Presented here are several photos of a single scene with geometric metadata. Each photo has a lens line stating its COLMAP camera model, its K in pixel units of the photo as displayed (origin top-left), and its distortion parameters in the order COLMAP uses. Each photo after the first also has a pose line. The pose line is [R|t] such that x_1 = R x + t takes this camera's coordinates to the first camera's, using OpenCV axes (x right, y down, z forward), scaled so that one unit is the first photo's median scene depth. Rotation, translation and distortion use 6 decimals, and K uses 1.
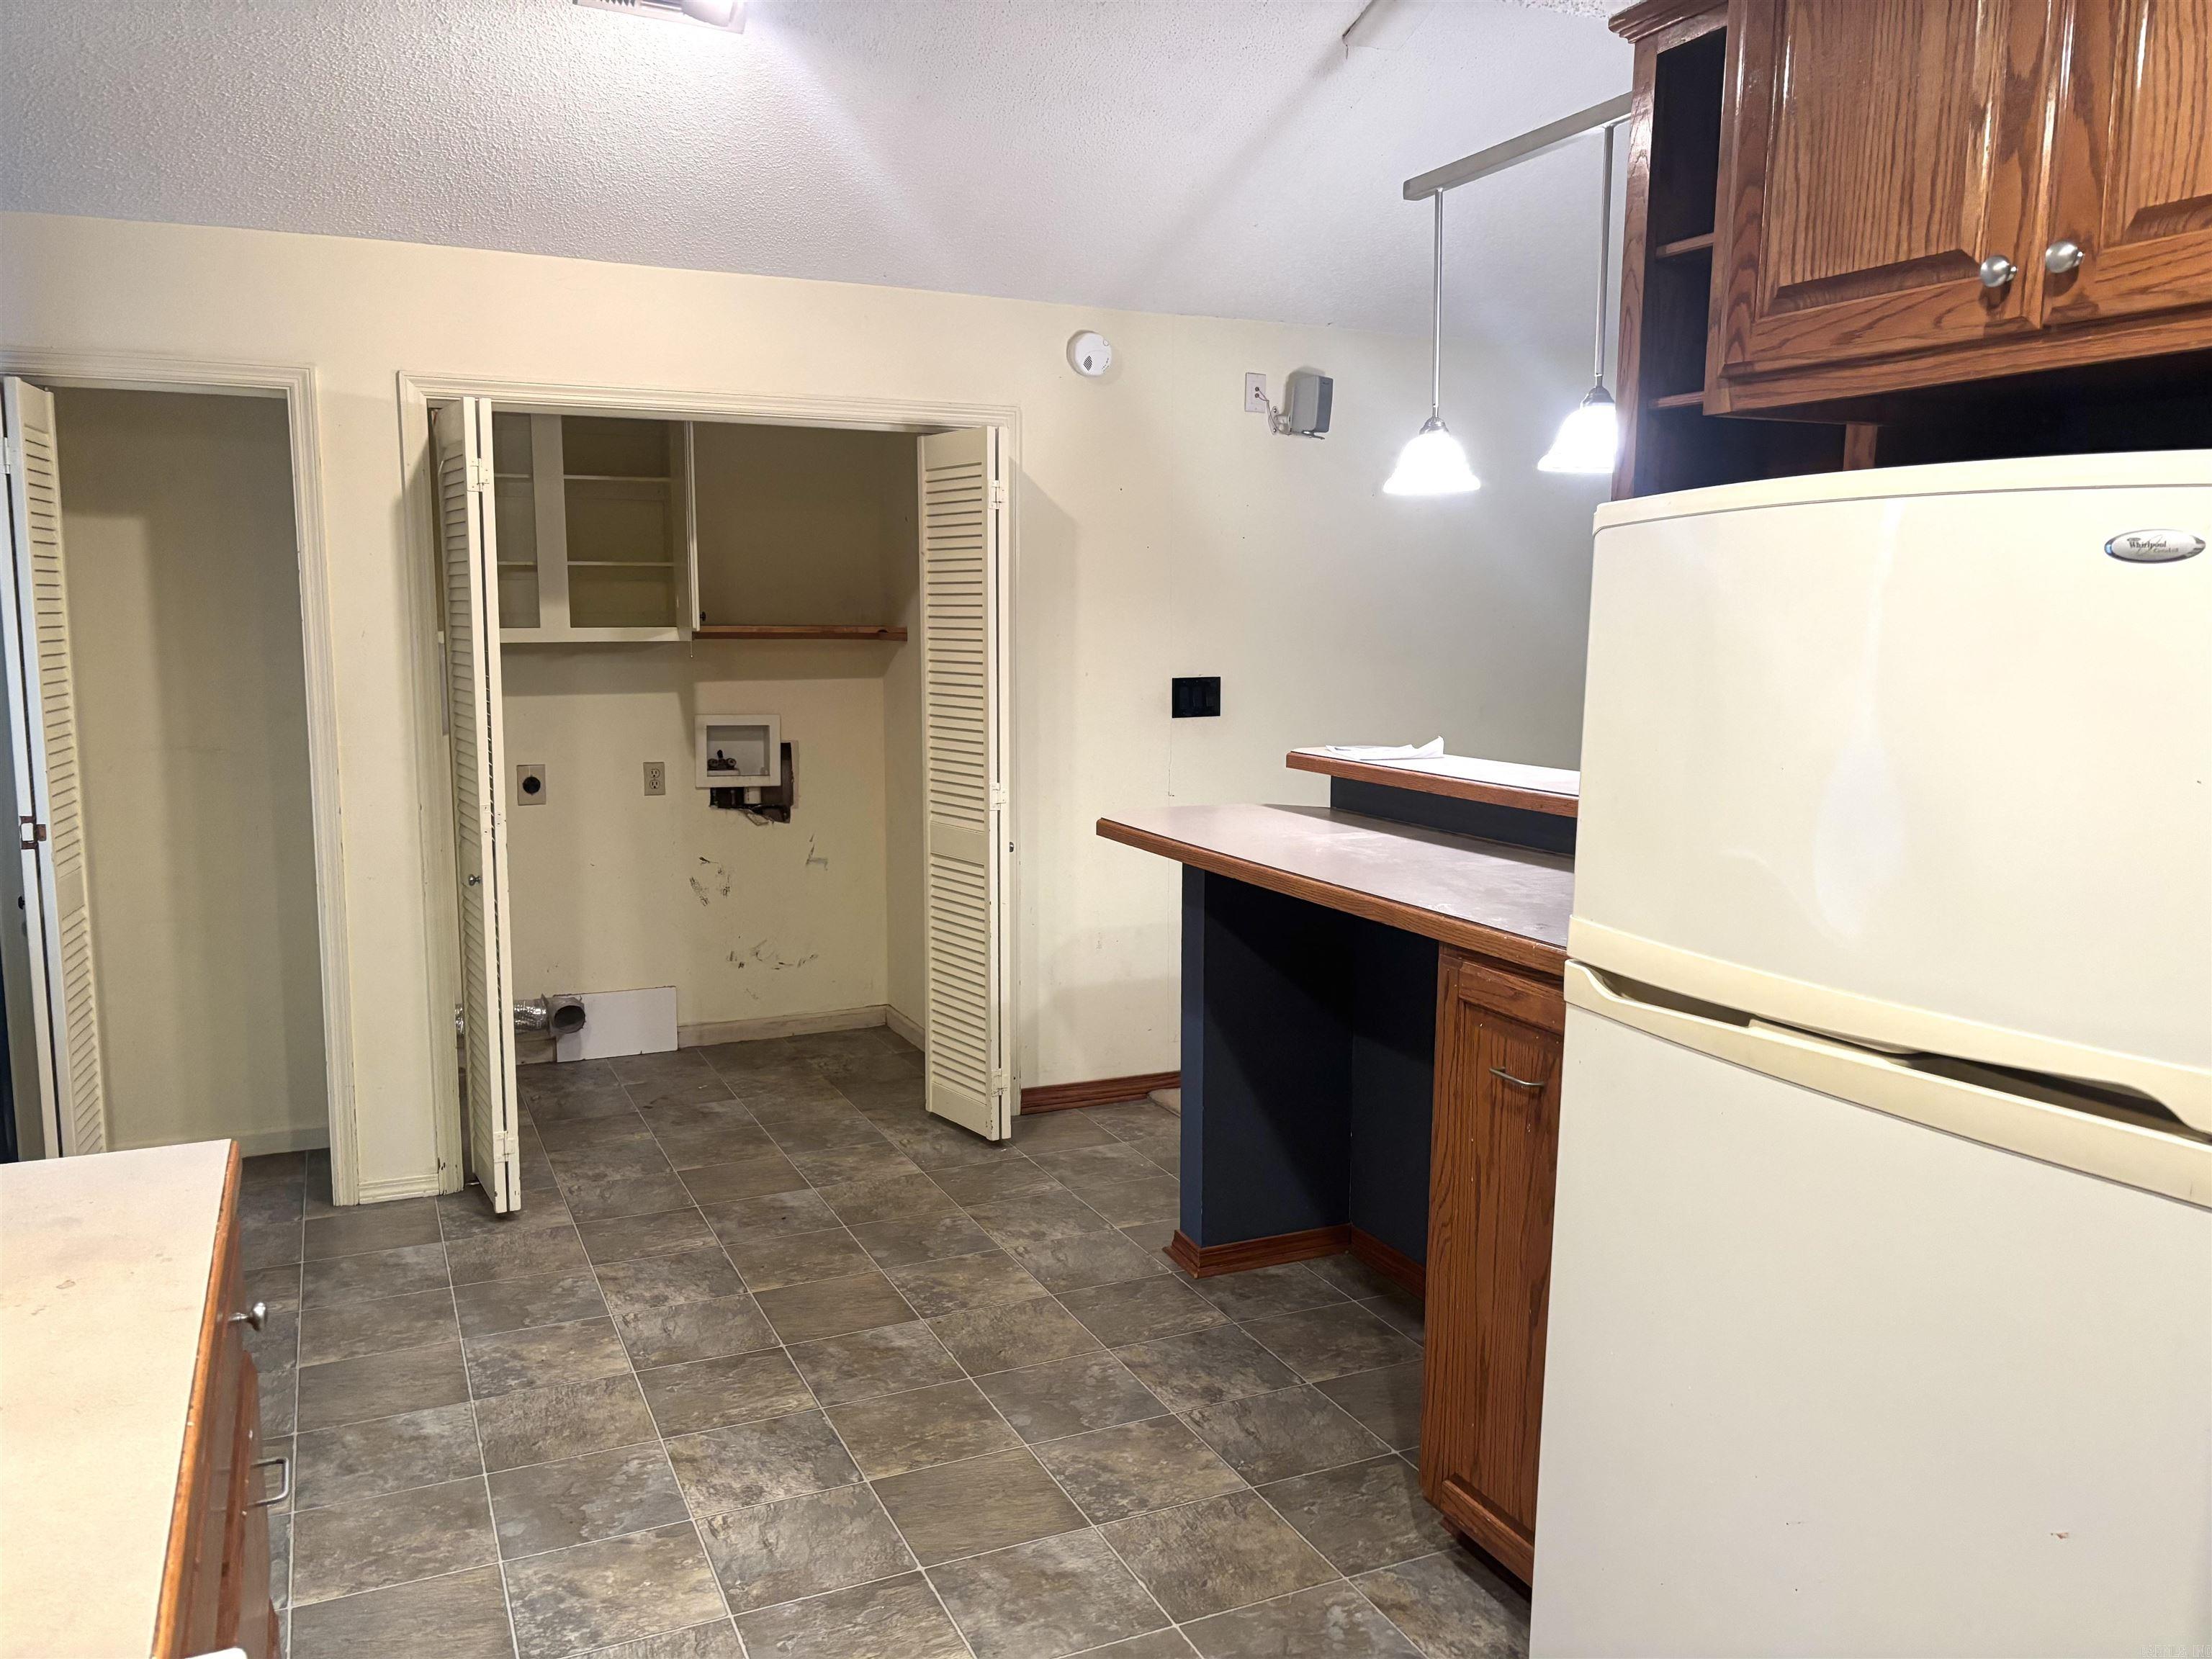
lens RADIAL K [[1679.5, 0, 1086.0], [0, 1679.5, 852.0], [0, 0, 1]] dist [0.055016, -0.054591]
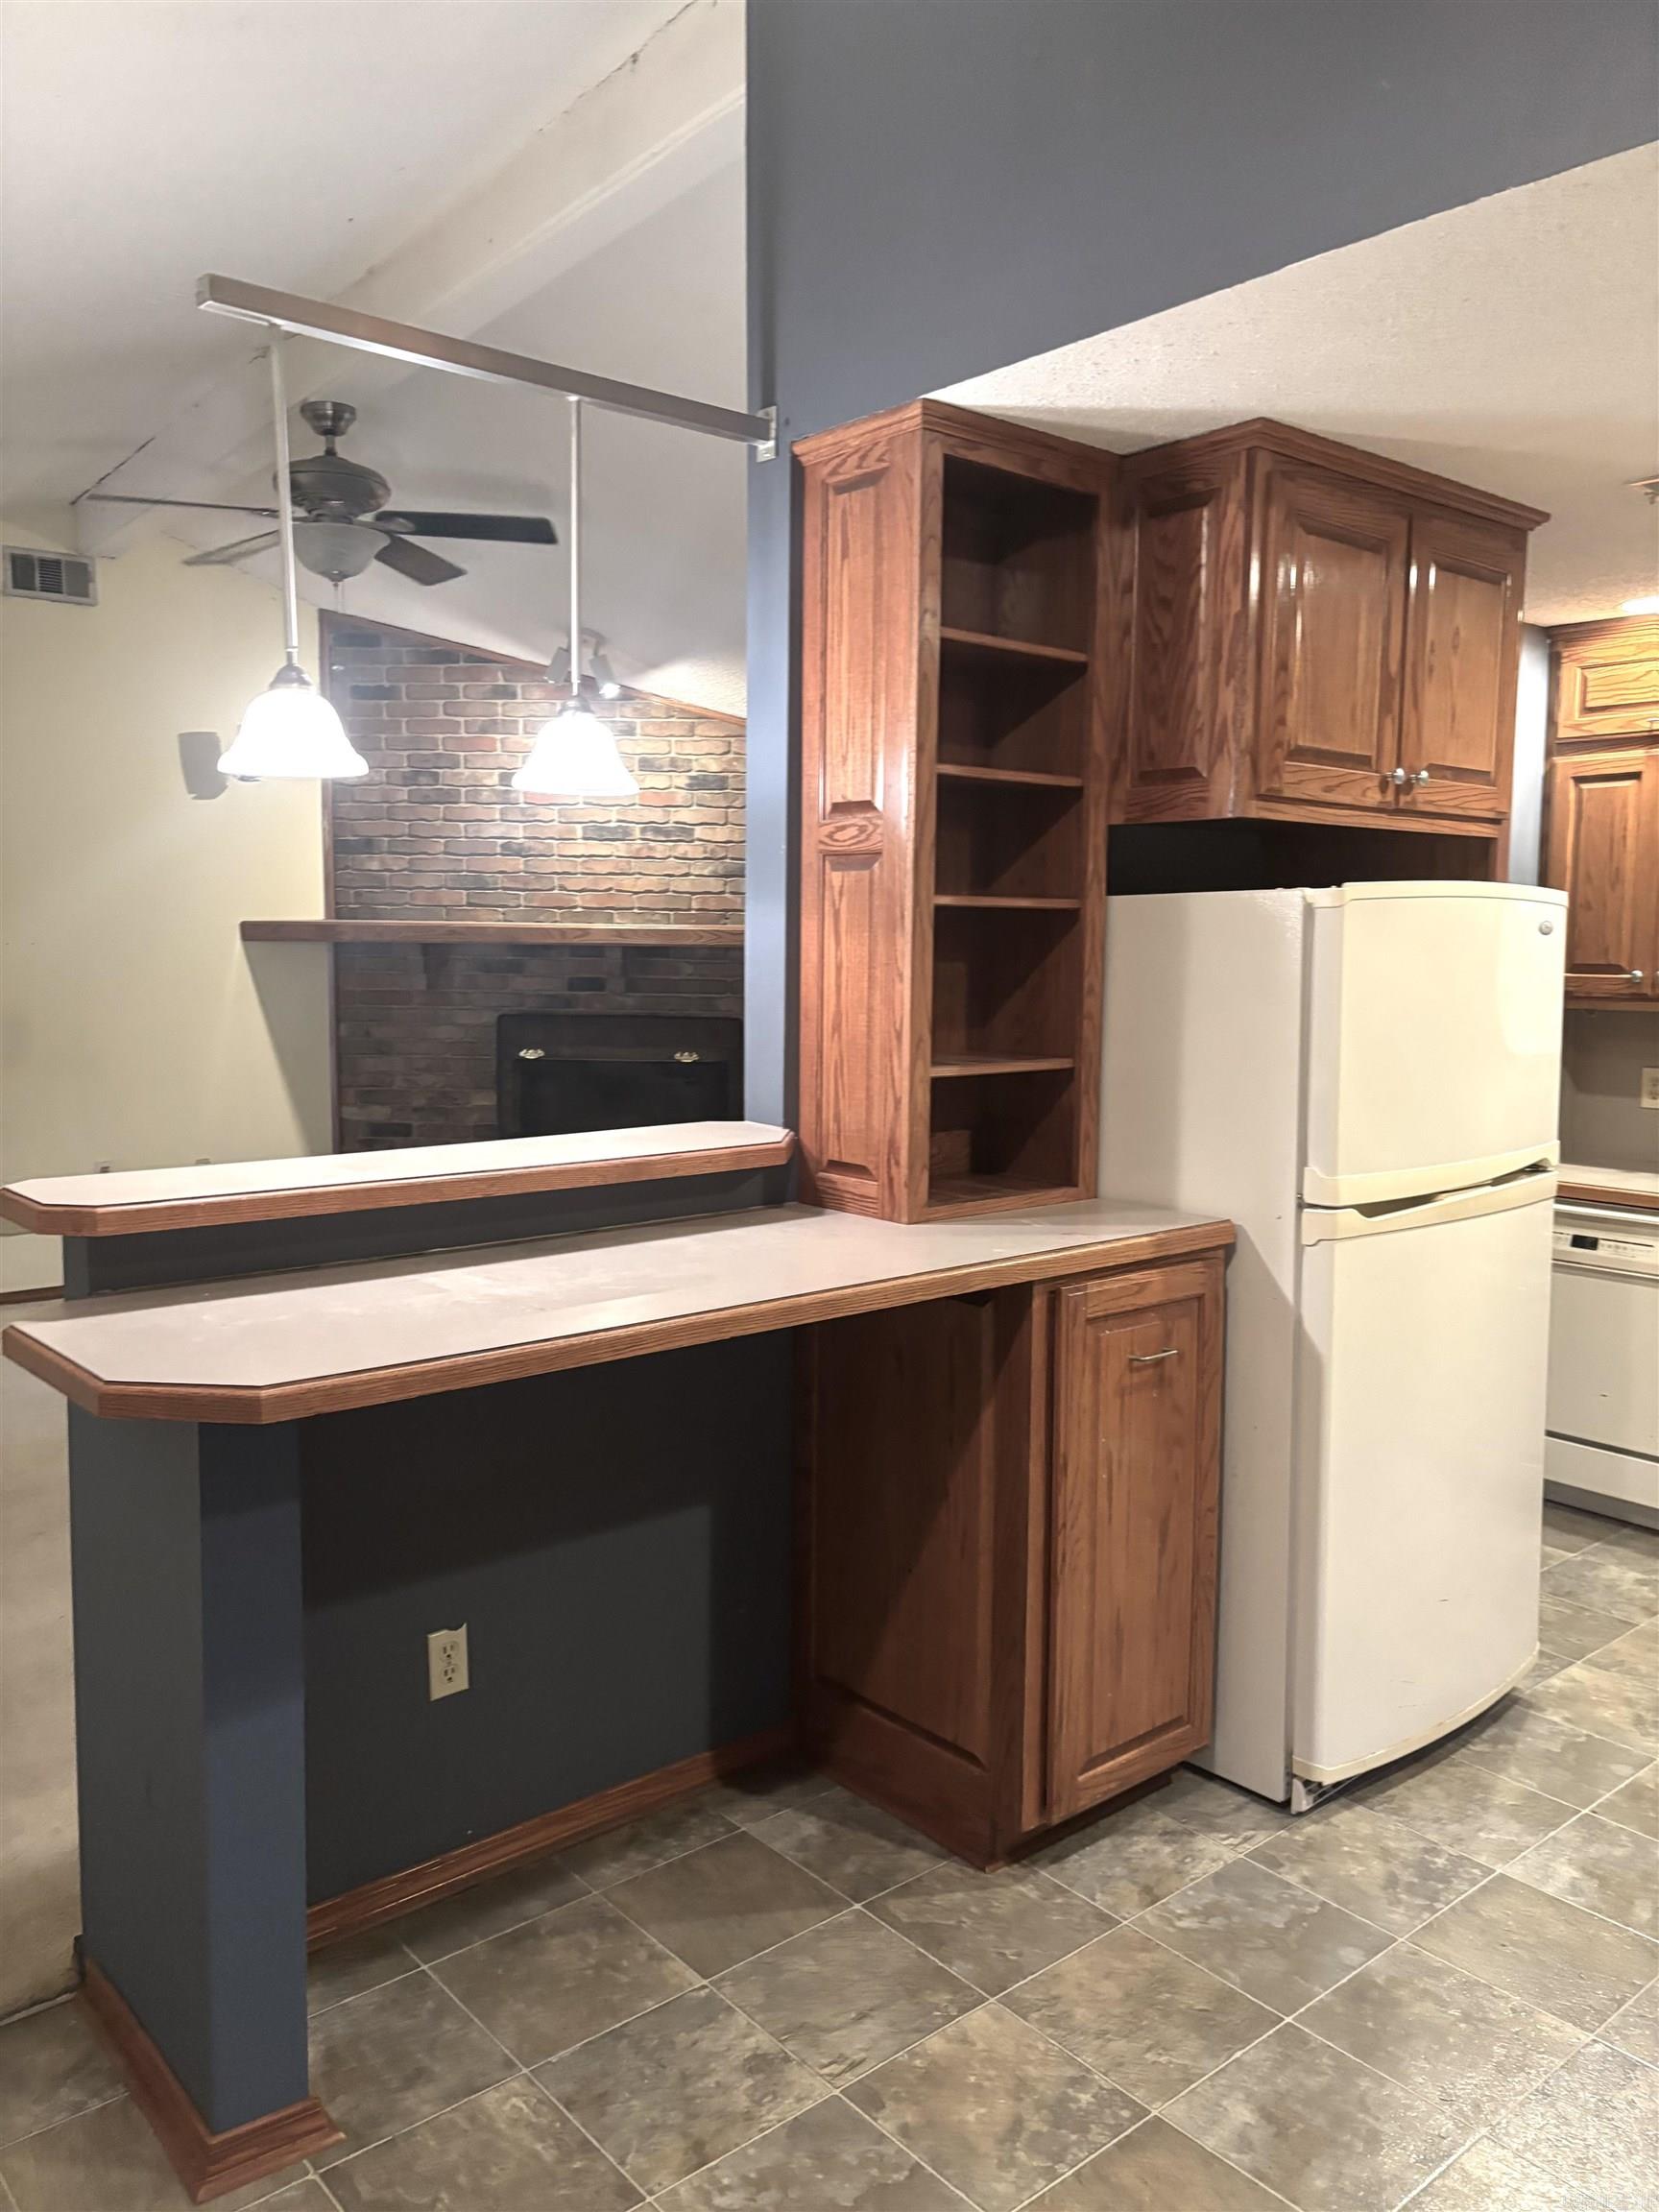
lens RADIAL K [[1679.5, 0, 852.8], [0, 1679.5, 1114.7], [0, 0, 1]] dist [0.055016, -0.054591]
pose [[-0.292480, -0.108911, 0.950049, -0.735978], [0.125330, 0.980558, 0.150992, -0.220076], [-0.948023, 0.163231, -0.273144, 1.423649]]
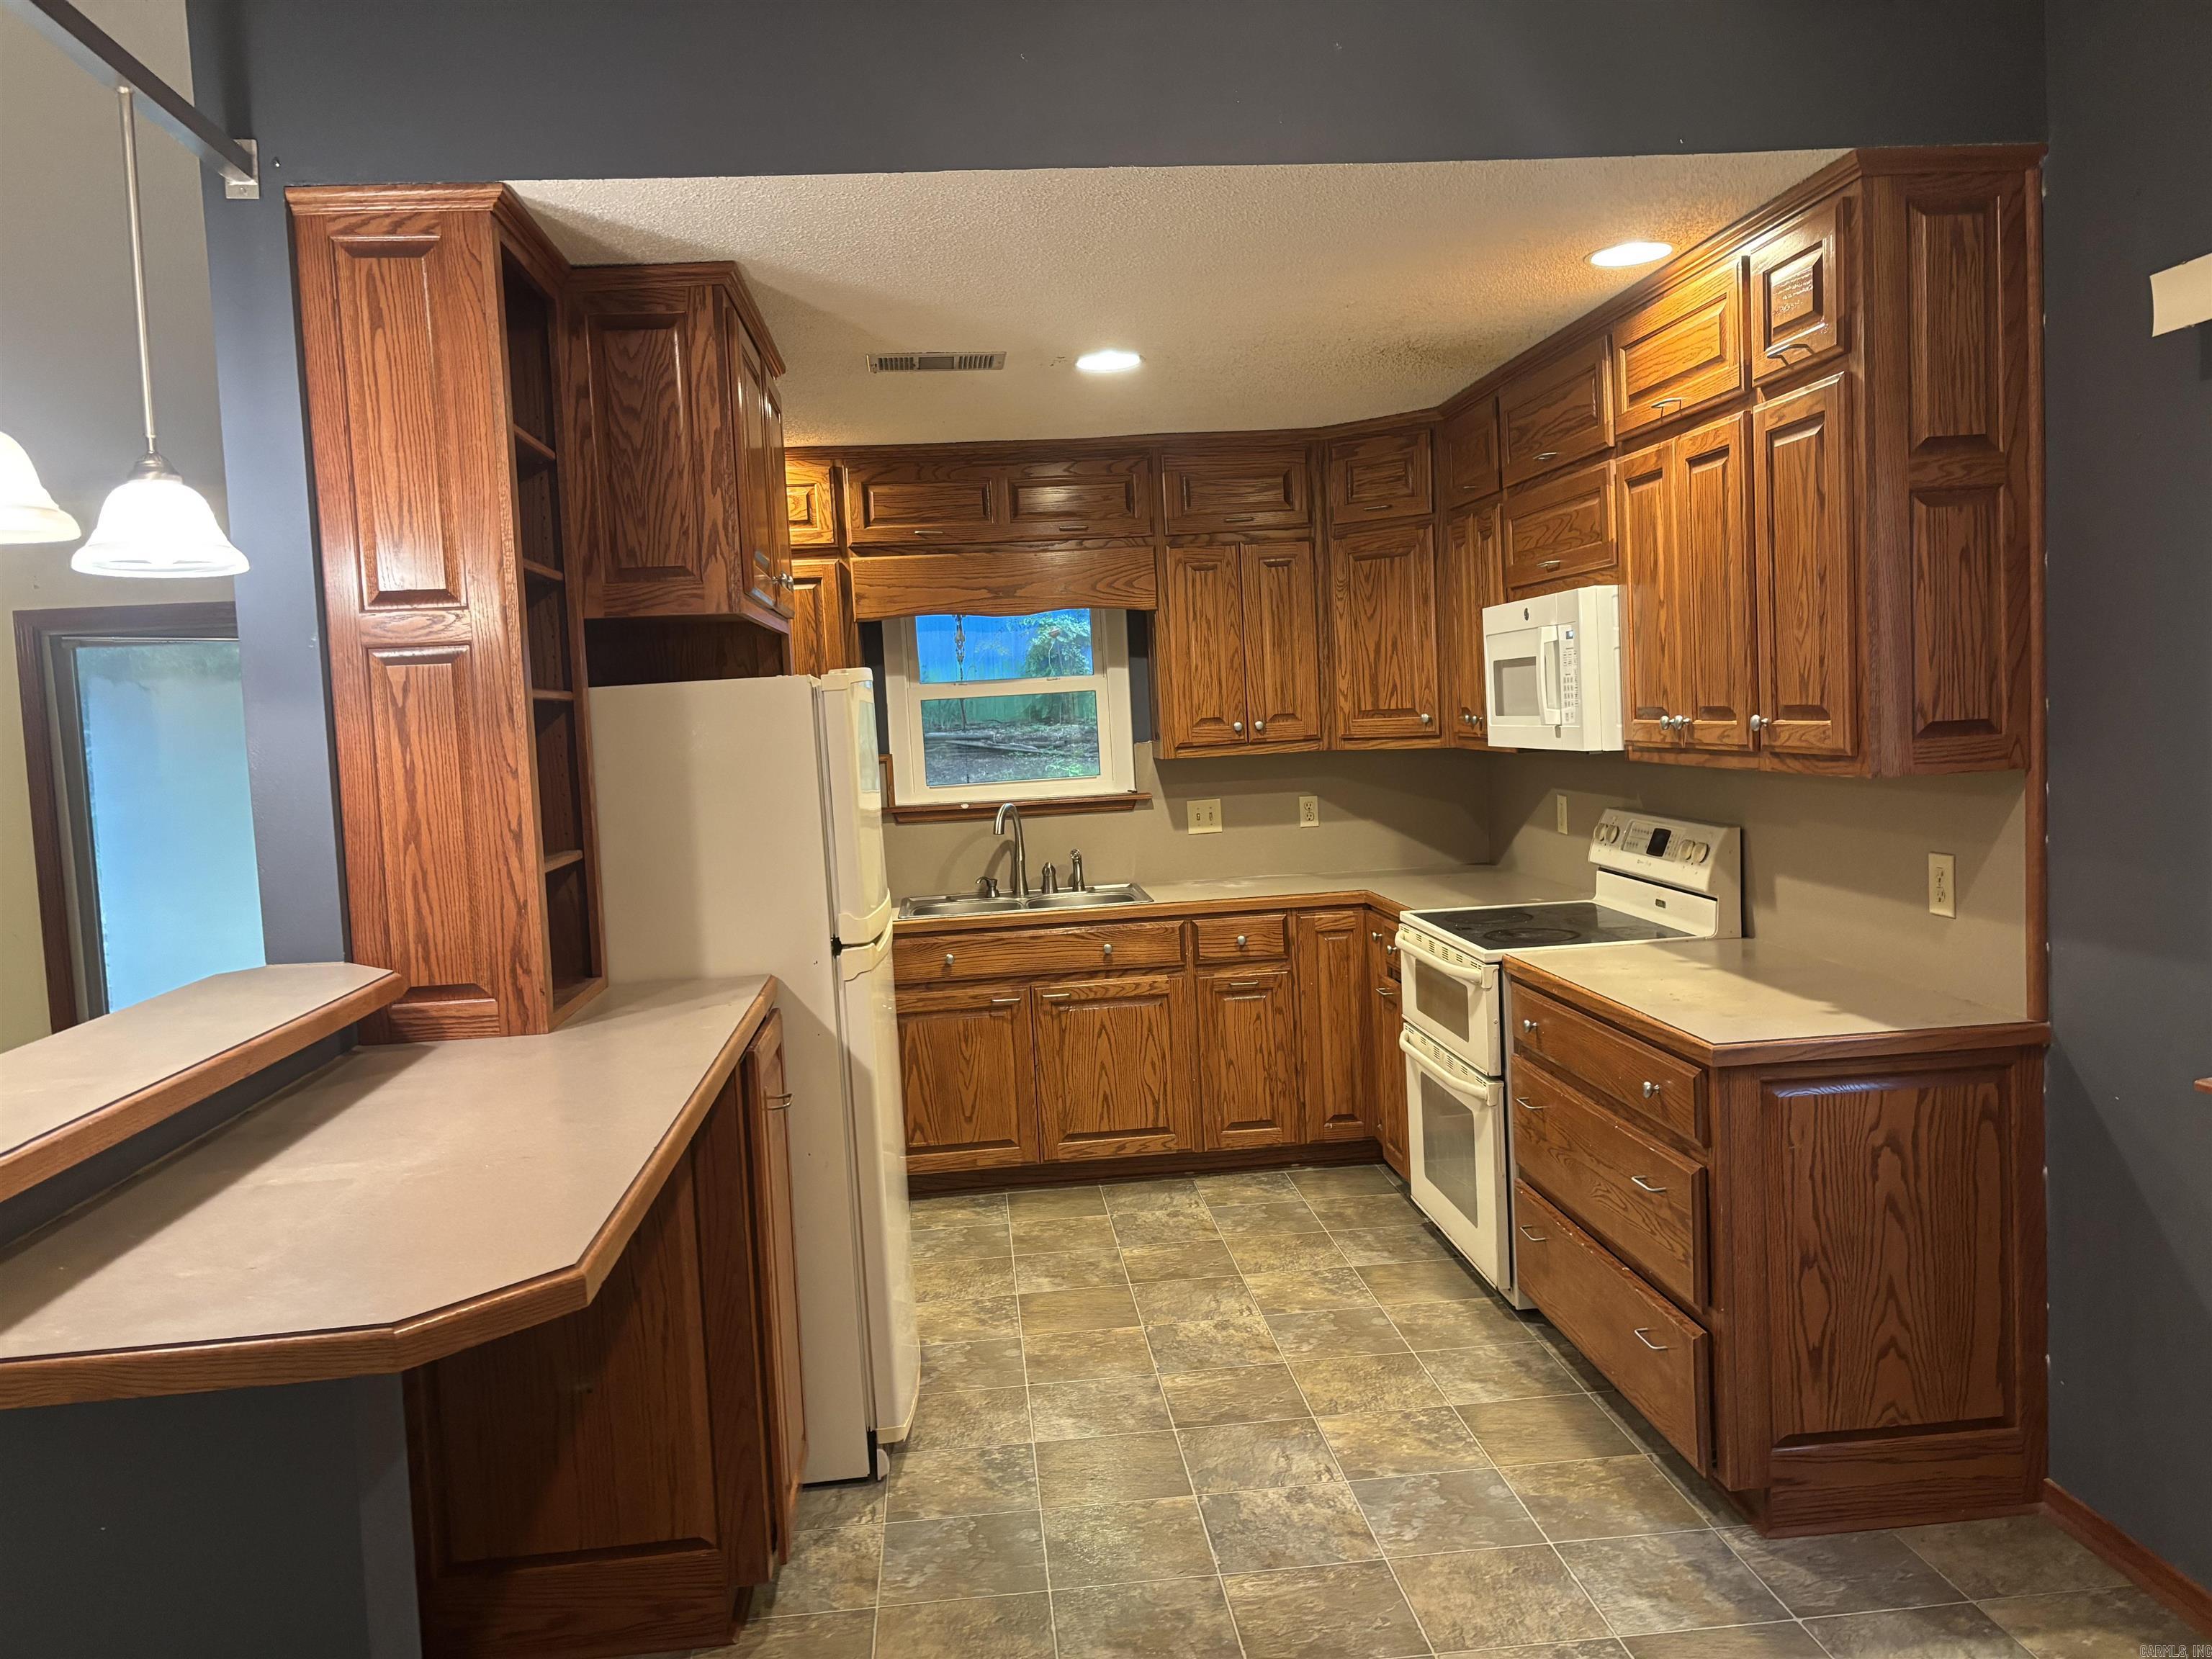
lens RADIAL K [[1679.5, 0, 1124.9], [0, 1679.5, 839.4], [0, 0, 1]] dist [0.055016, -0.054591]
pose [[-0.949481, 0.019099, 0.313242, -0.427767], [0.090271, 0.972583, 0.214323, -0.281352], [-0.300560, 0.231772, -0.925173, 1.877873]]
